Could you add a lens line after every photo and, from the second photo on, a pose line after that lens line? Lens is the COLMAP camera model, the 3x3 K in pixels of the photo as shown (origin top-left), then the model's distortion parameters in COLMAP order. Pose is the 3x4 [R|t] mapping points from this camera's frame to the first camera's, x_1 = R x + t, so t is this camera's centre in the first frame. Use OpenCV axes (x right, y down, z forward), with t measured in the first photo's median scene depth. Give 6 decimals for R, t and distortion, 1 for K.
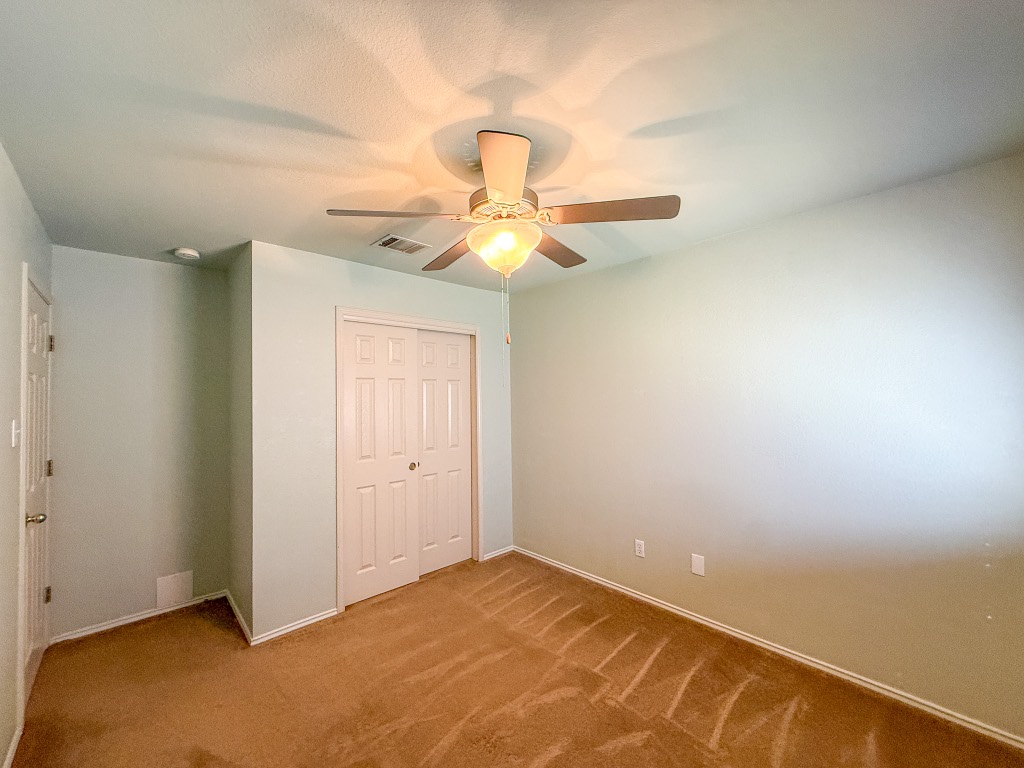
lens RADIAL K [[409.5, 0, 509.3], [0, 409.5, 385.5], [0, 0, 1]] dist [0.001707, -0.000020]
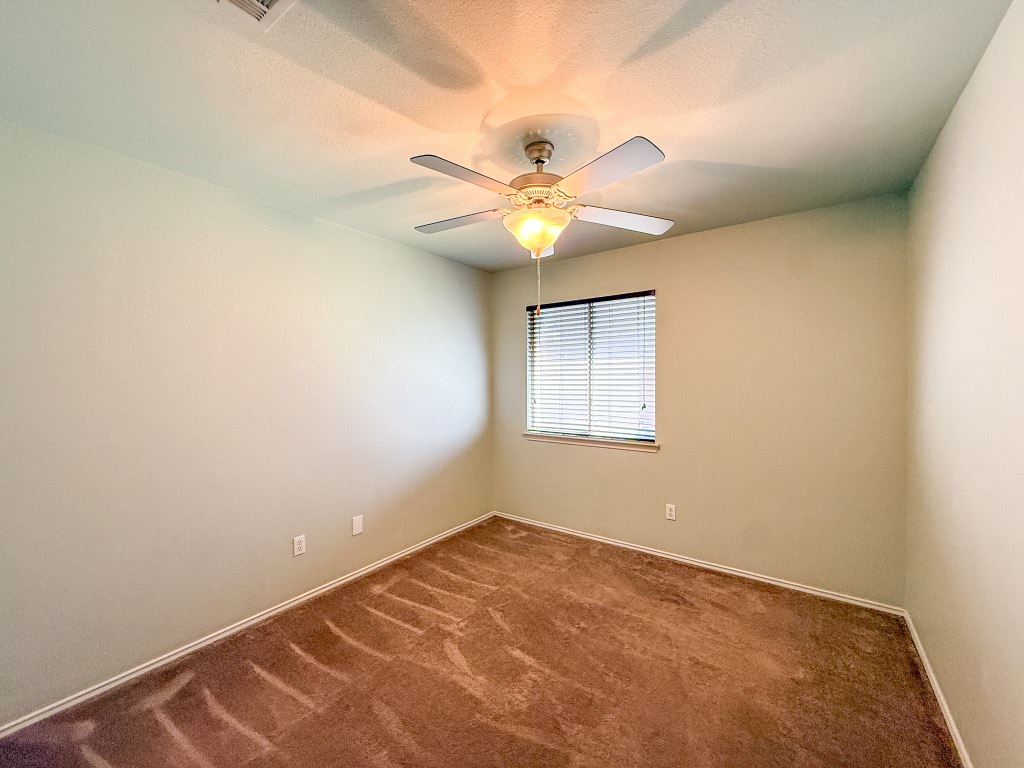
lens RADIAL K [[409.5, 0, 509.3], [0, 409.5, 385.5], [0, 0, 1]] dist [0.001707, -0.000020]
pose [[-0.193339, -0.000380, 0.981132, -0.719106], [-0.004266, 0.999991, -0.000453, 0.062777], [-0.981123, -0.004273, -0.193339, 0.840370]]
